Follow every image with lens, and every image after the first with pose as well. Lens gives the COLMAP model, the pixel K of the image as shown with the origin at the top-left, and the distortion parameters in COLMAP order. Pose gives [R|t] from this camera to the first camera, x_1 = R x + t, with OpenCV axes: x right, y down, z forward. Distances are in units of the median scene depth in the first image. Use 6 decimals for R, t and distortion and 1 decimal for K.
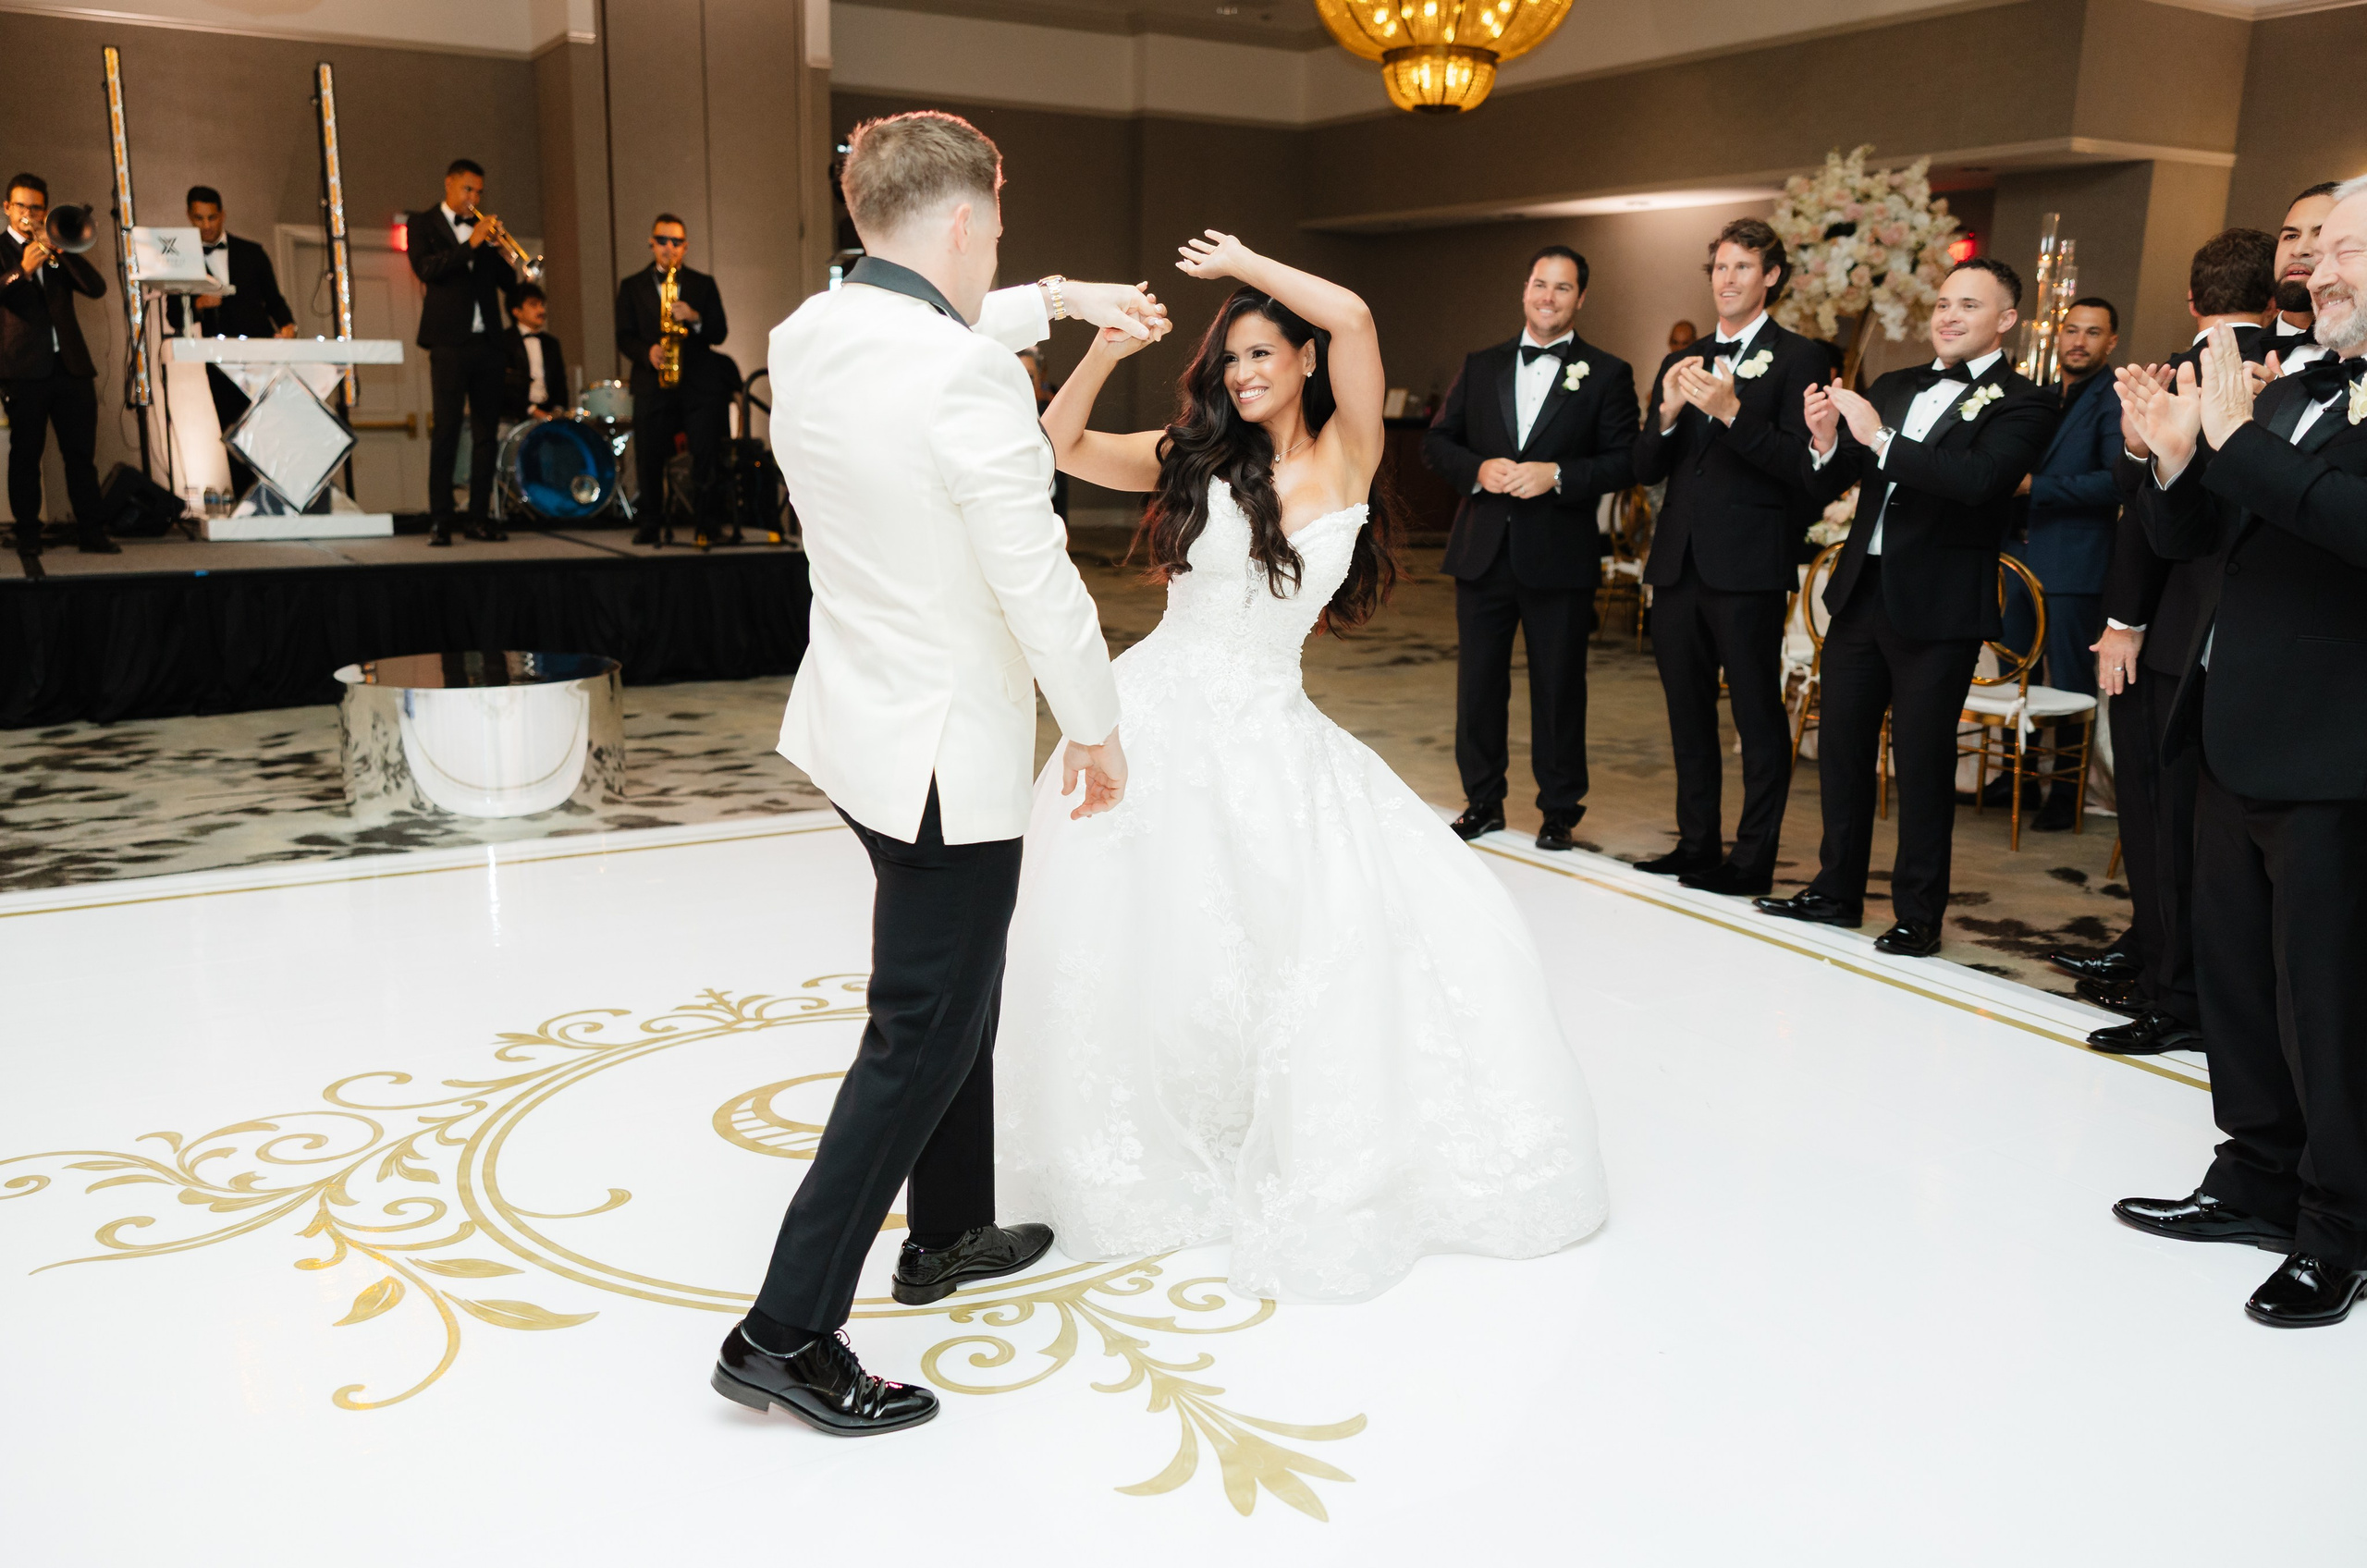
lens RADIAL K [[1979.6, 0, 1142.8], [0, 1979.6, 819.4], [0, 0, 1]] dist [0.014154, -0.020568]
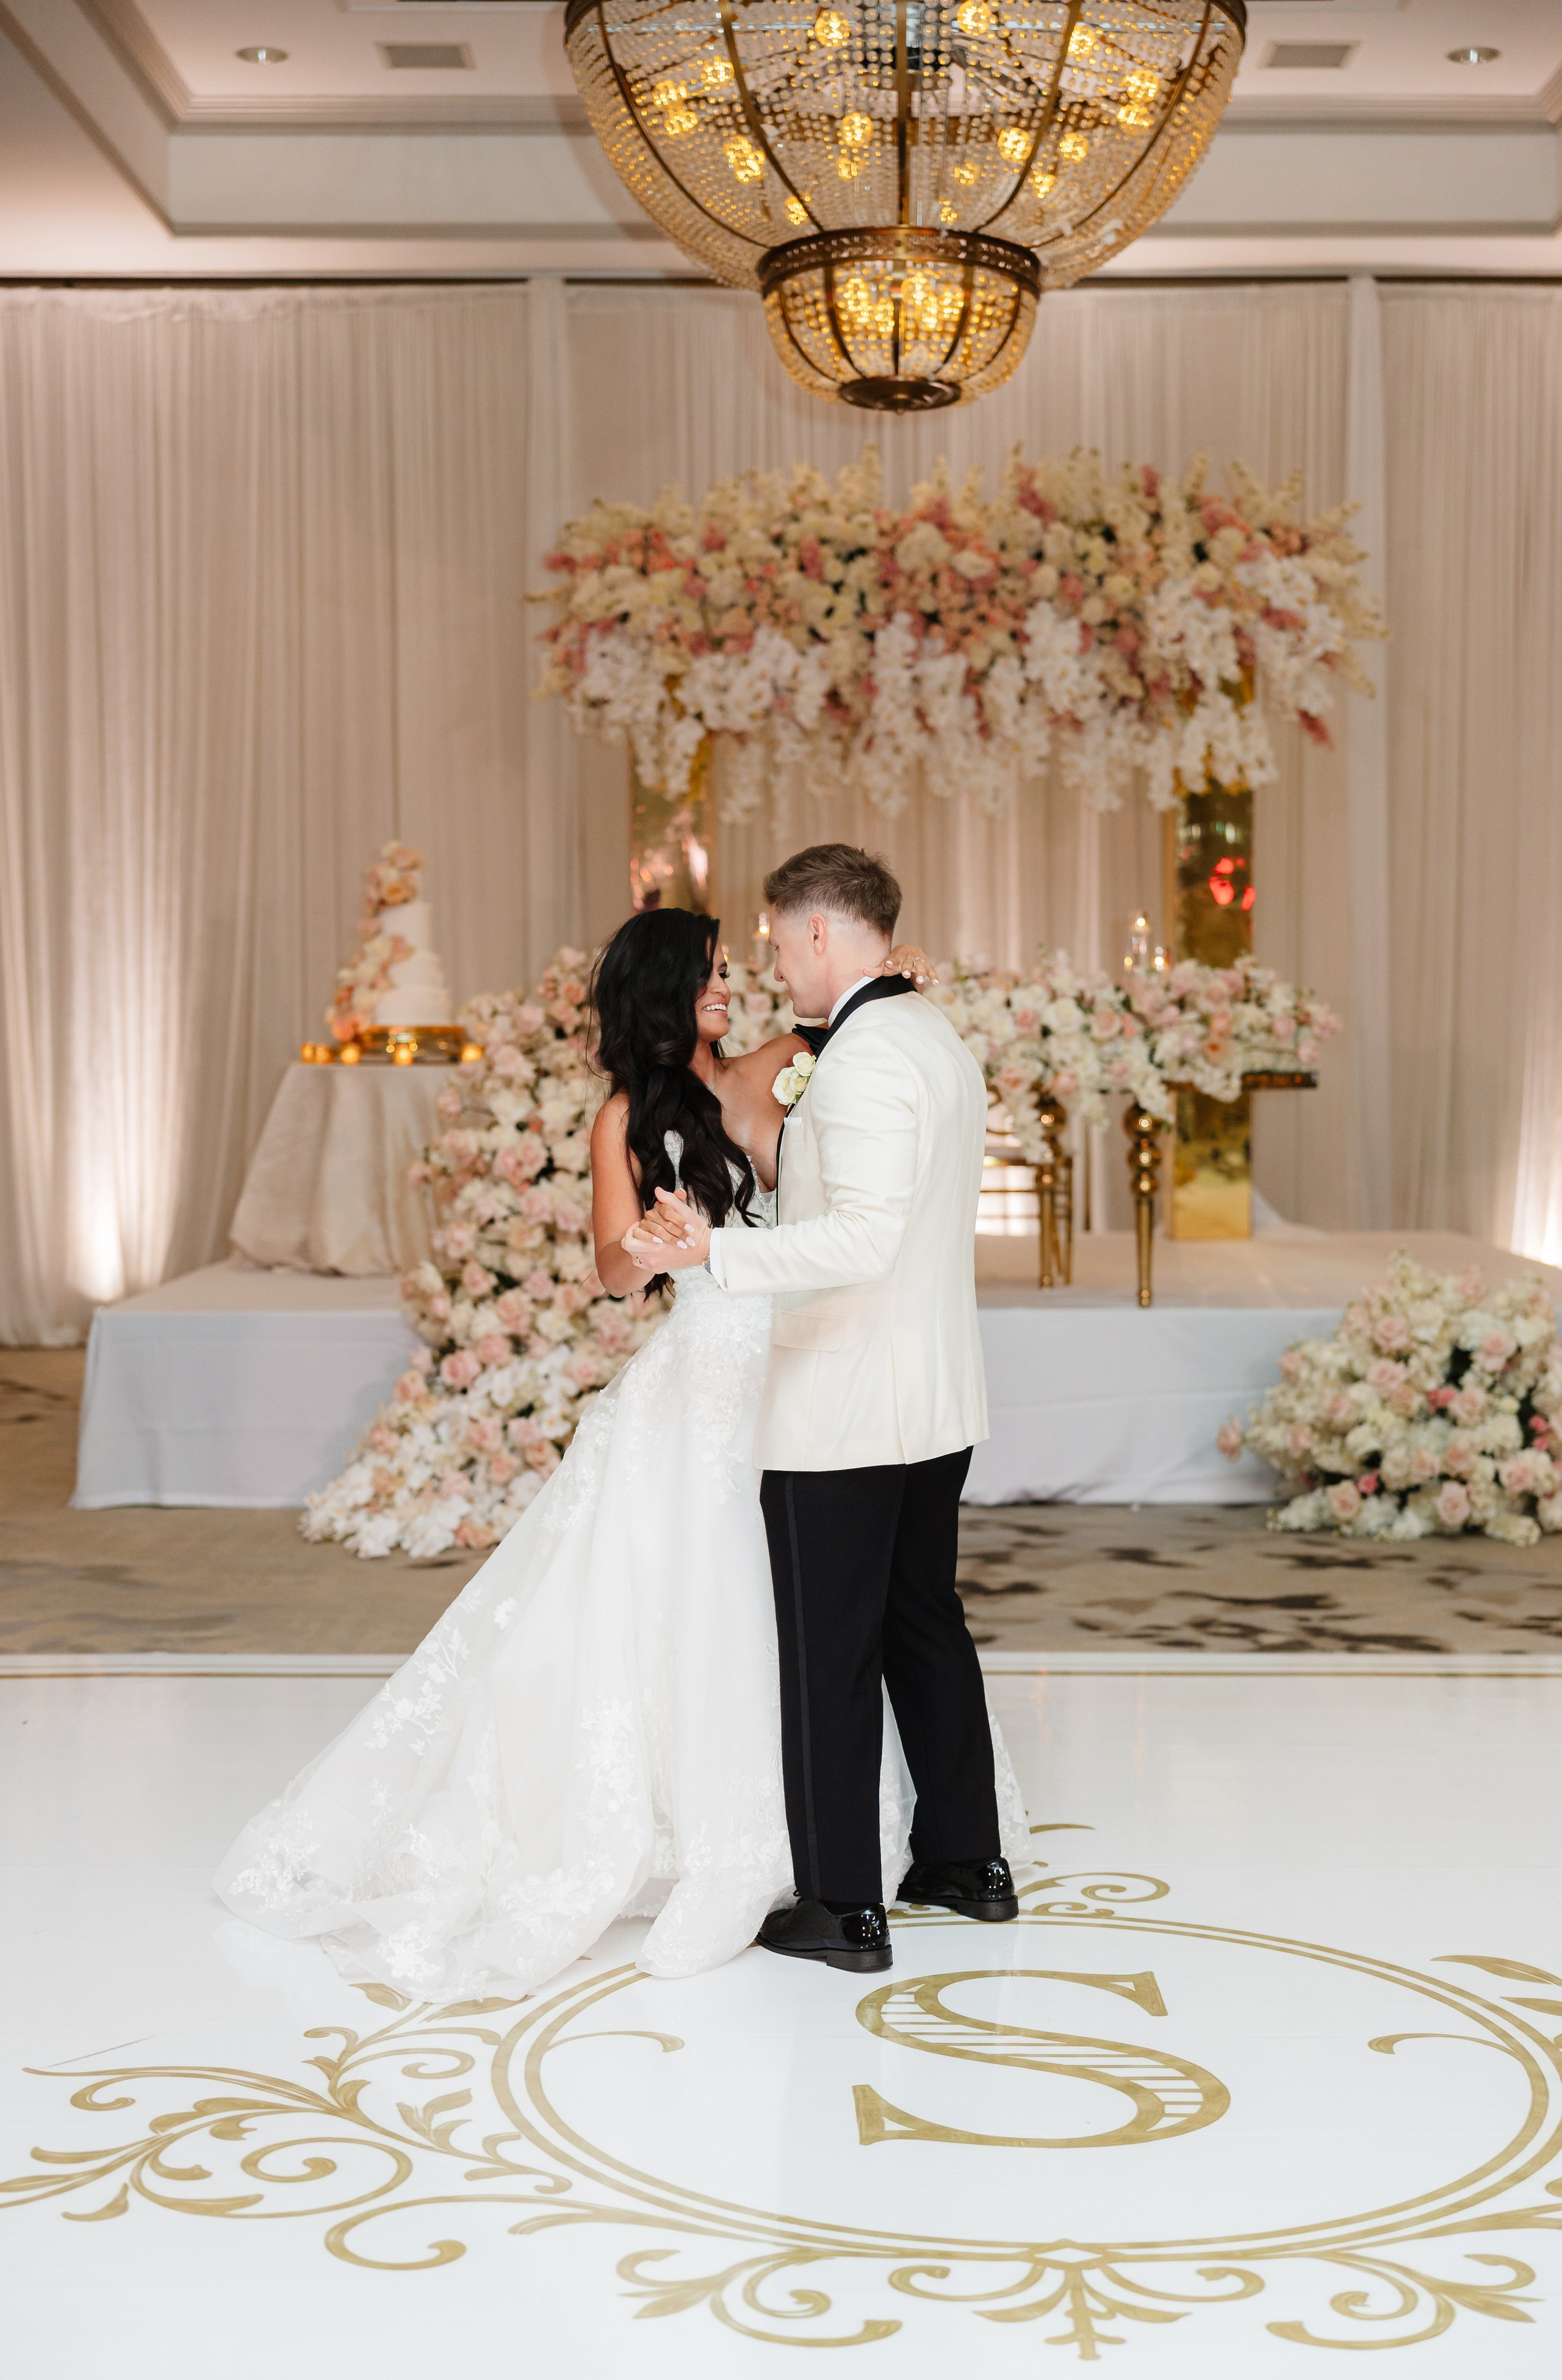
lens RADIAL K [[3121.2, 0, 774.2], [0, 3121.2, 1250.0], [0, 0, 1]] dist [0.002376, 0.029366]
pose [[-0.856769, -0.053025, 0.512967, -0.441000], [0.095984, 0.960922, 0.259645, -0.307100], [-0.506689, 0.271693, -0.818199, 1.332979]]
